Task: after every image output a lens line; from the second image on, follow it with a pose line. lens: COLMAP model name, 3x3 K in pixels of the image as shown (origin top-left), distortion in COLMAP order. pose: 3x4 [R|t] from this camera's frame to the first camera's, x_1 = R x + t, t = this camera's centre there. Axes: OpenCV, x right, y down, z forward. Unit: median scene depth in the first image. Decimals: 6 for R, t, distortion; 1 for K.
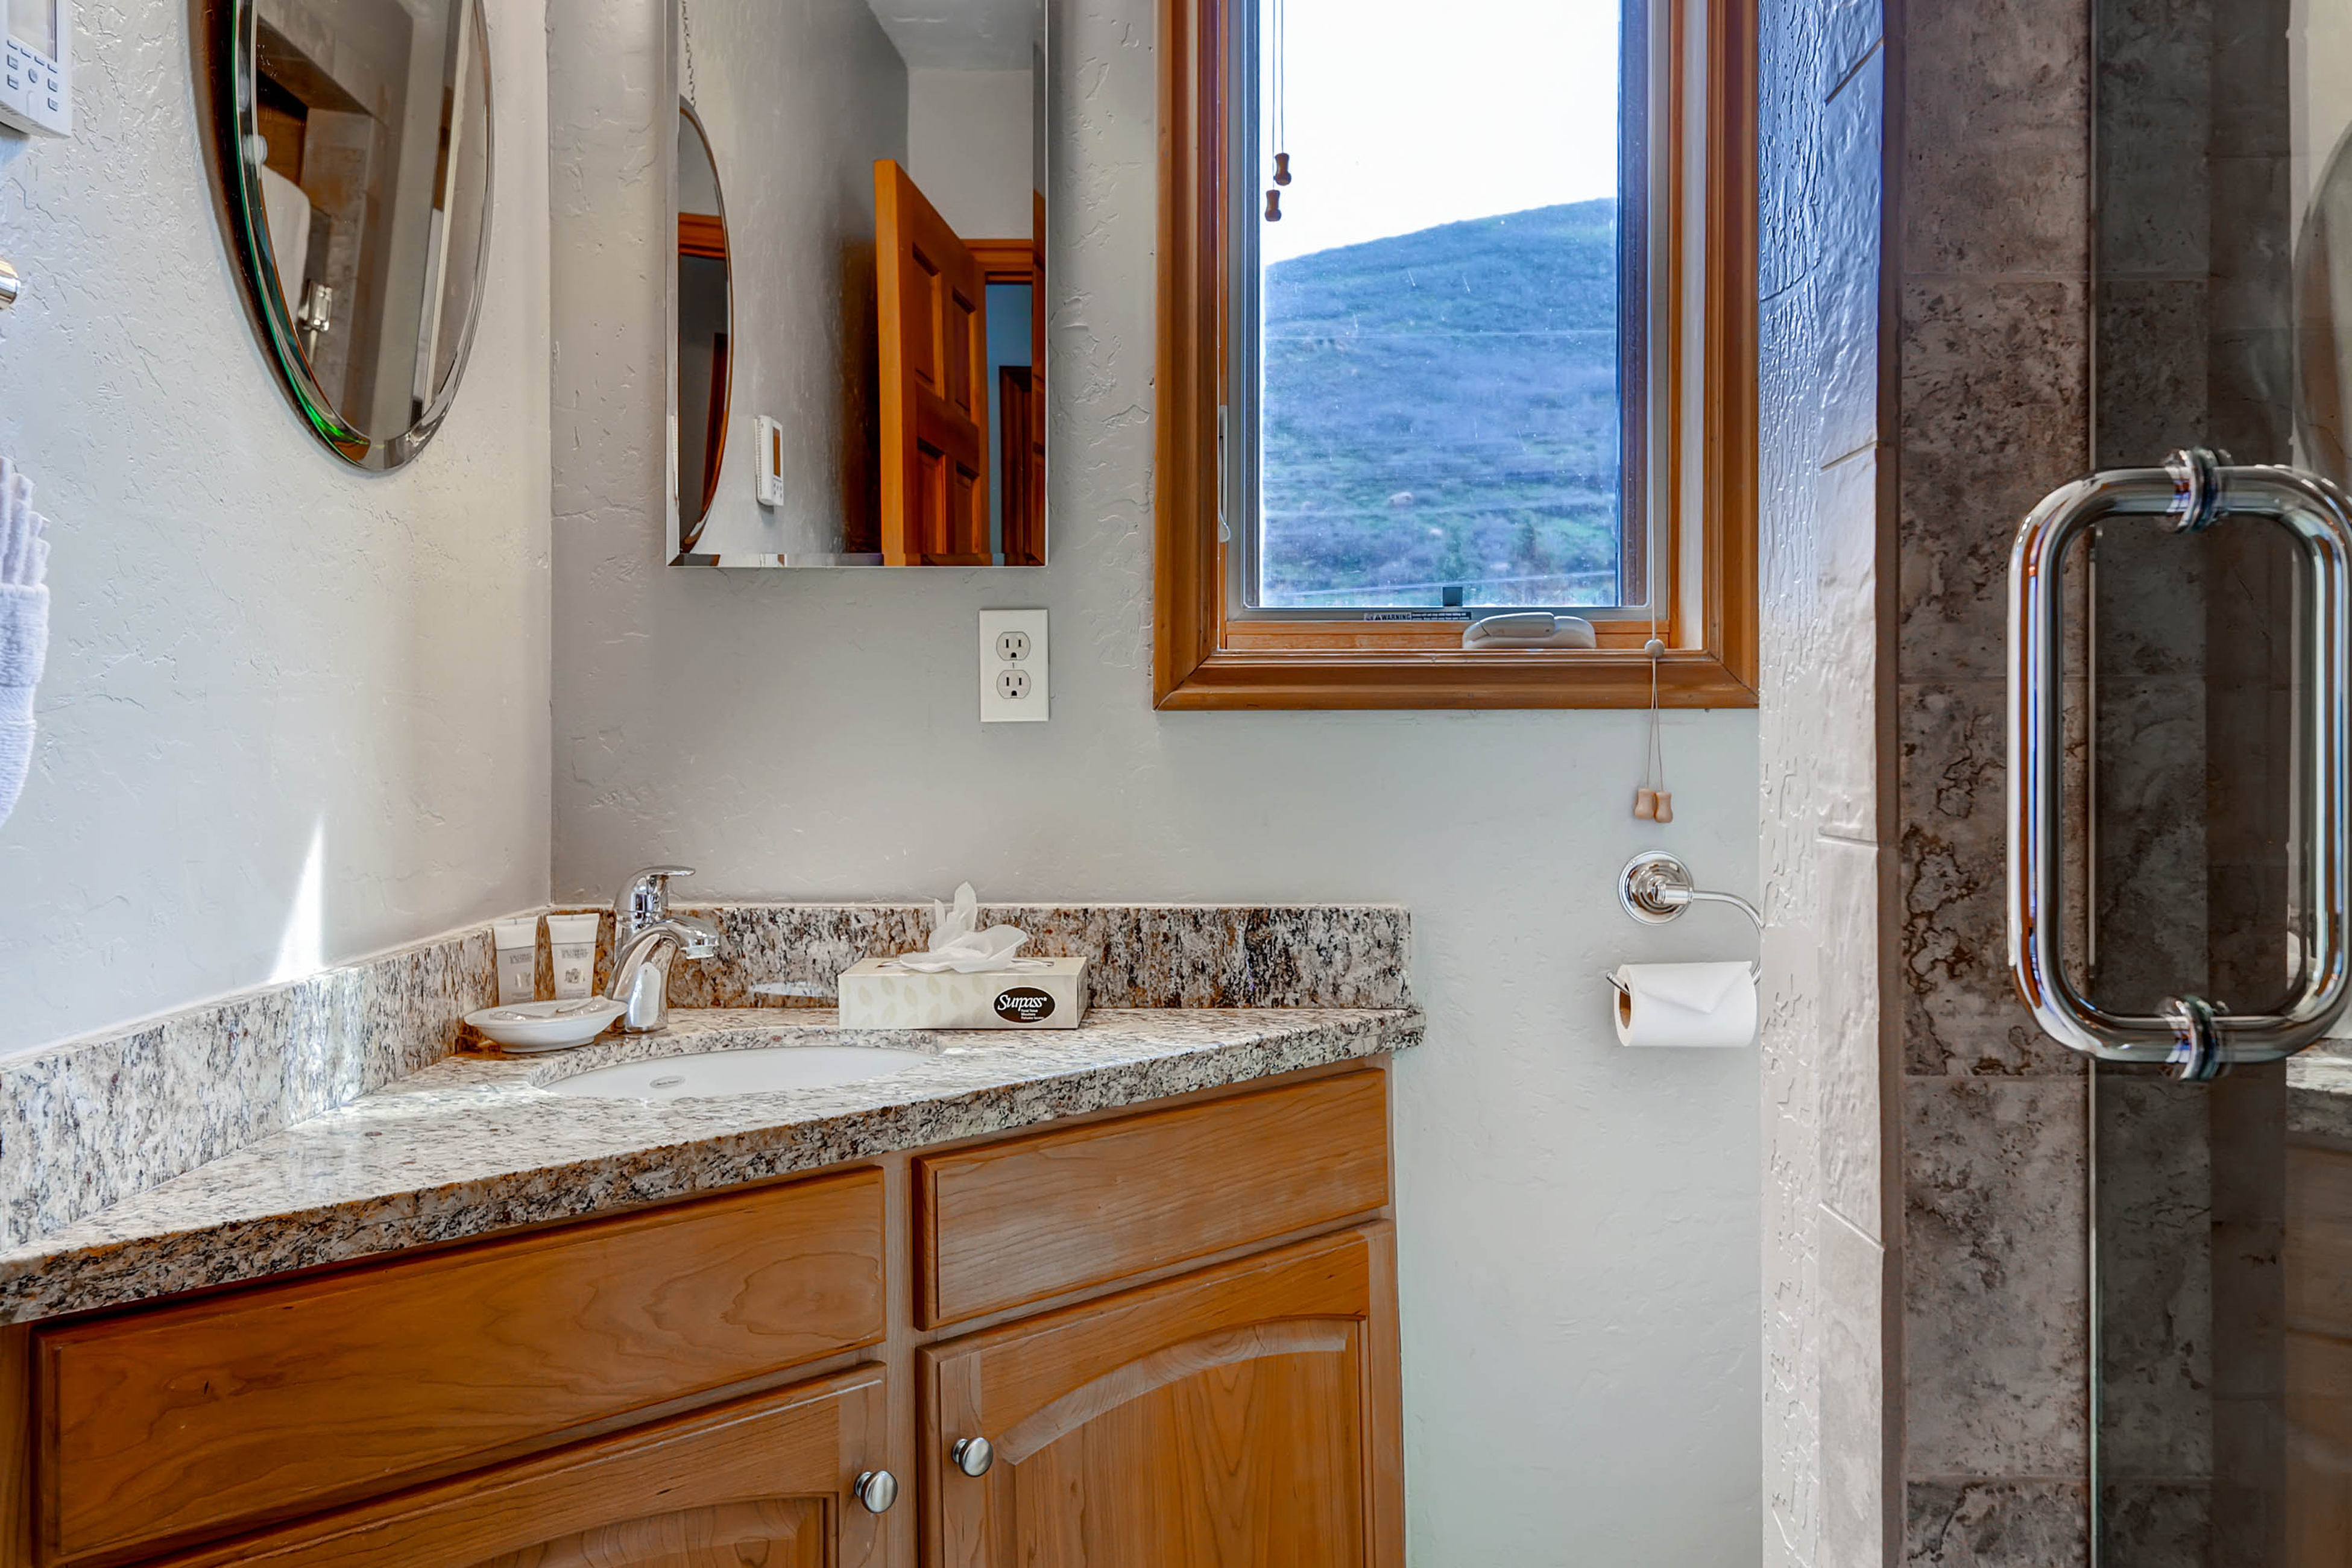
lens RADIAL K [[1814.6, 0, 1176.0], [0, 1814.6, 784.0], [0, 0, 1]] dist [0.022636, 0.006117]
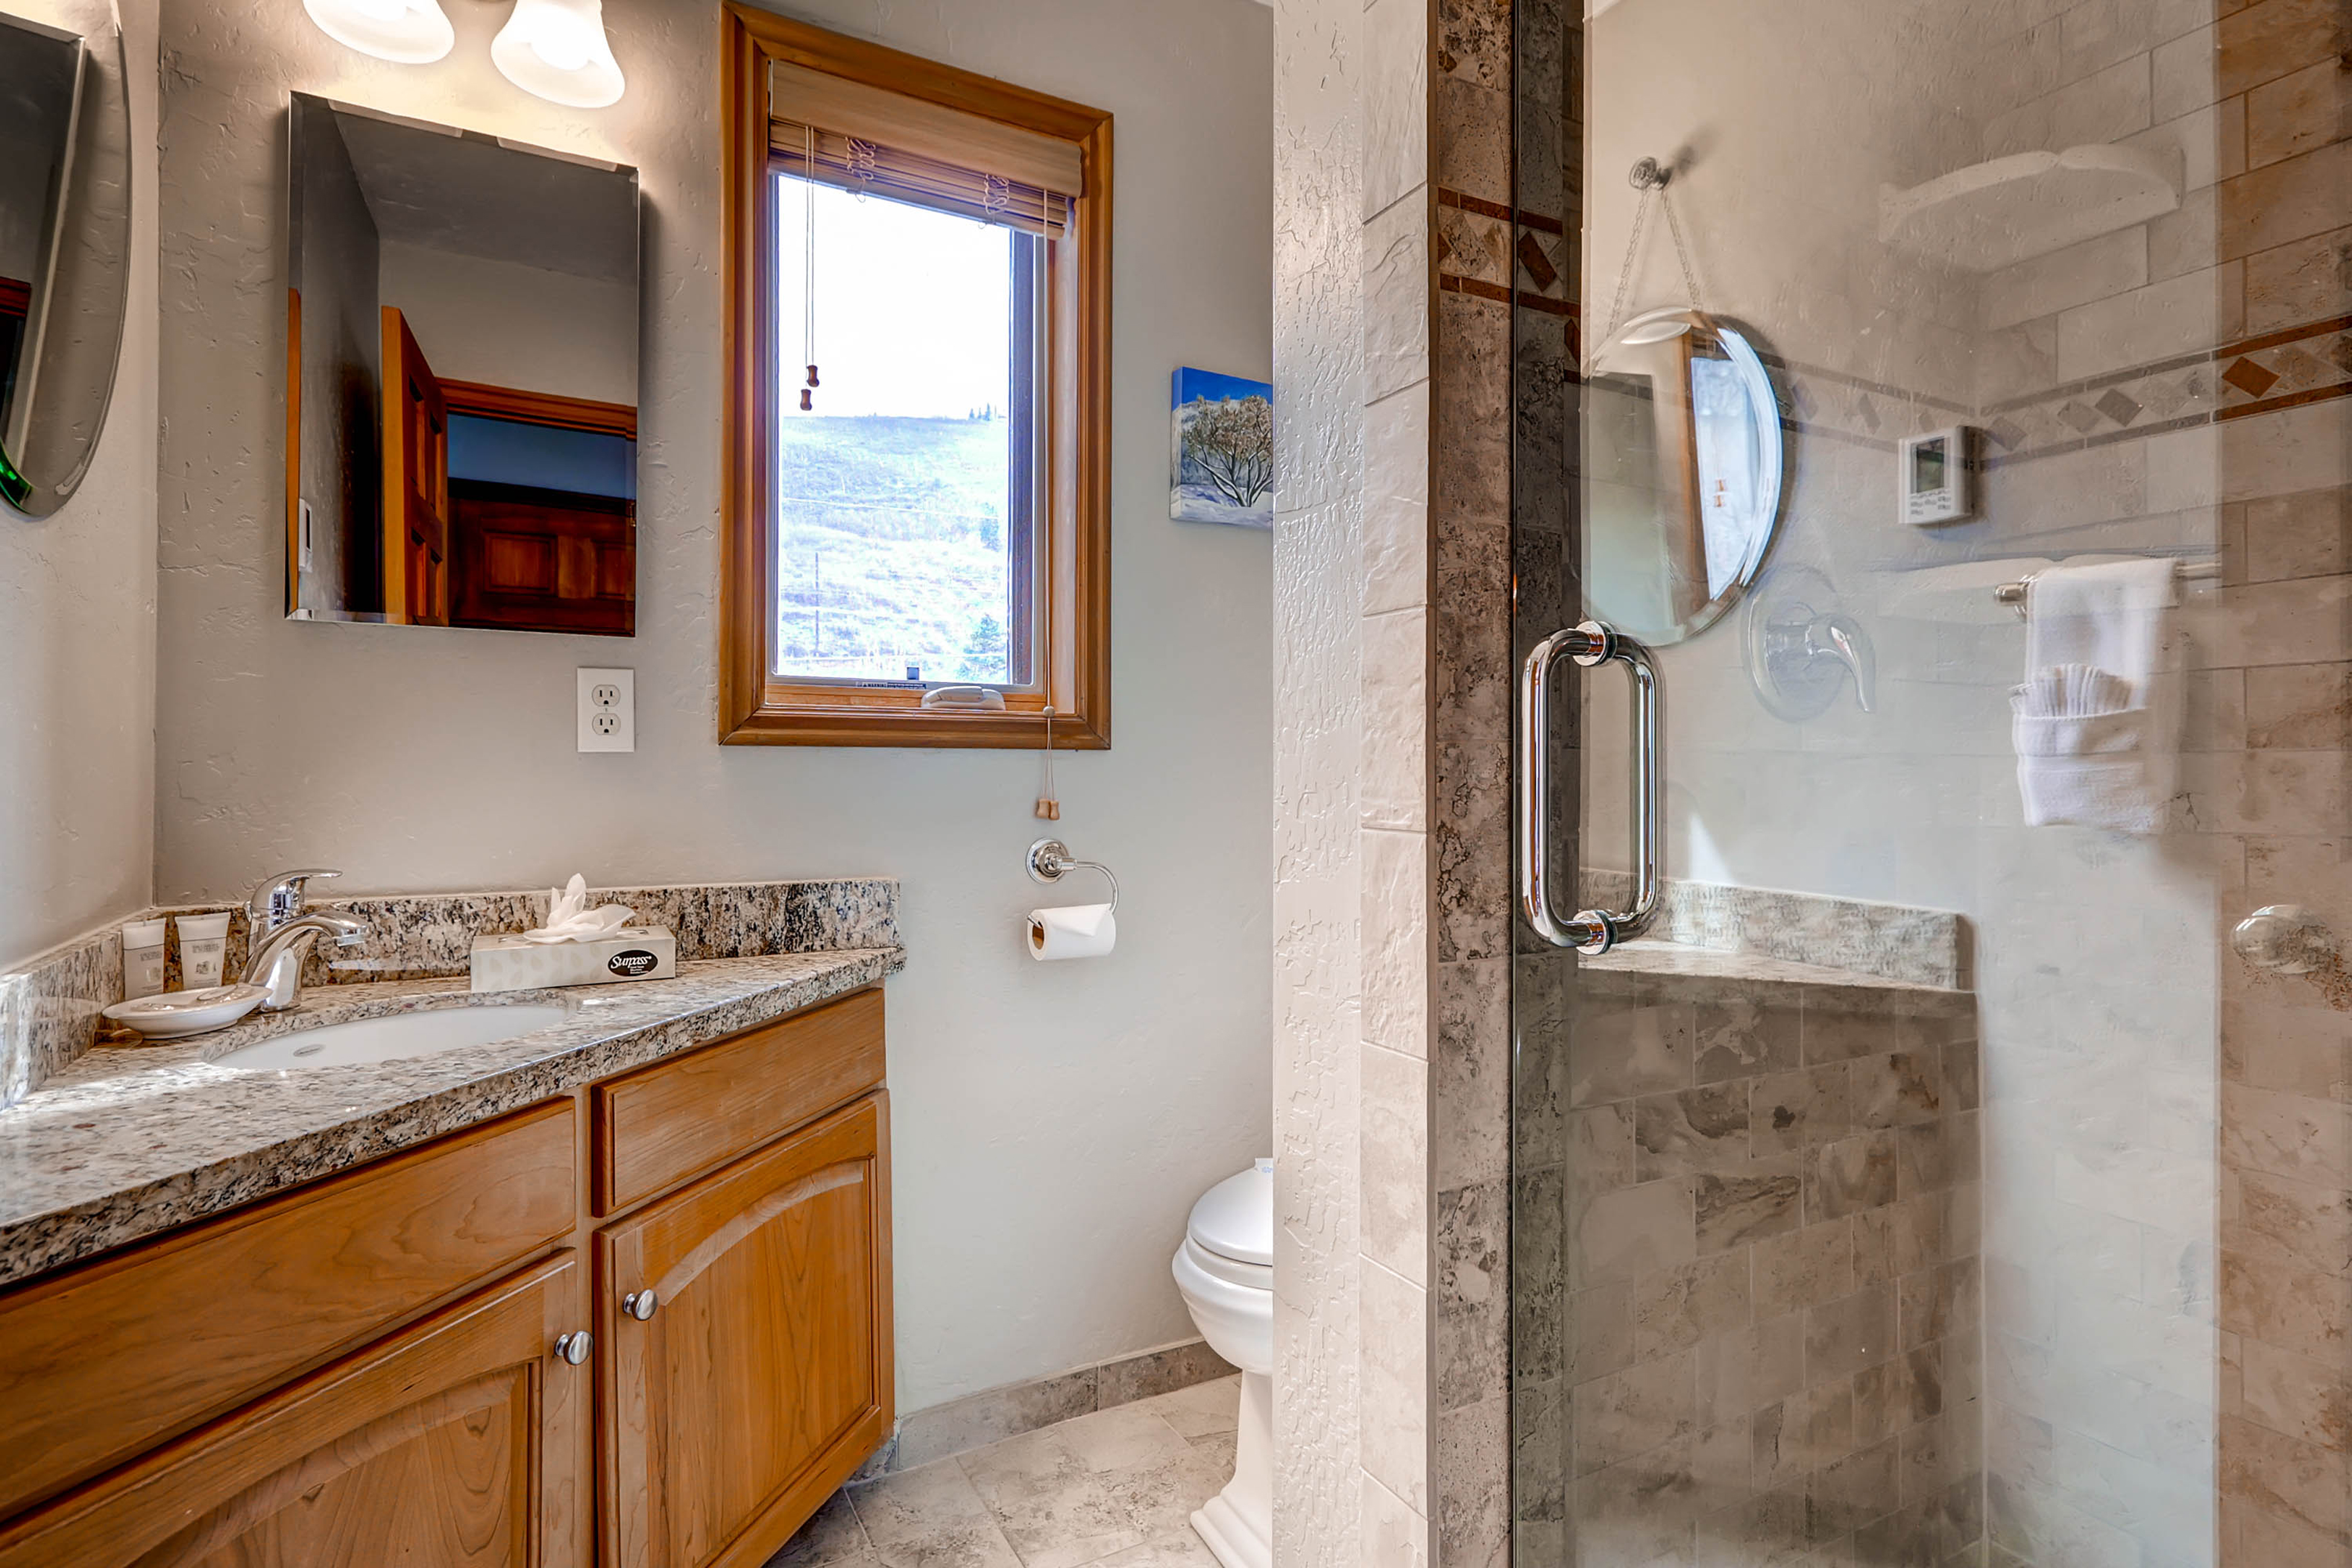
lens RADIAL K [[1154.7, 0, 1176.0], [0, 1154.7, 784.0], [0, 0, 1]] dist [0.020012, -0.006945]
pose [[0.878384, -0.000251, 0.477956, -0.156883], [0.004508, 0.999960, -0.007758, -0.002848], [-0.477935, 0.008969, 0.878349, 0.057763]]
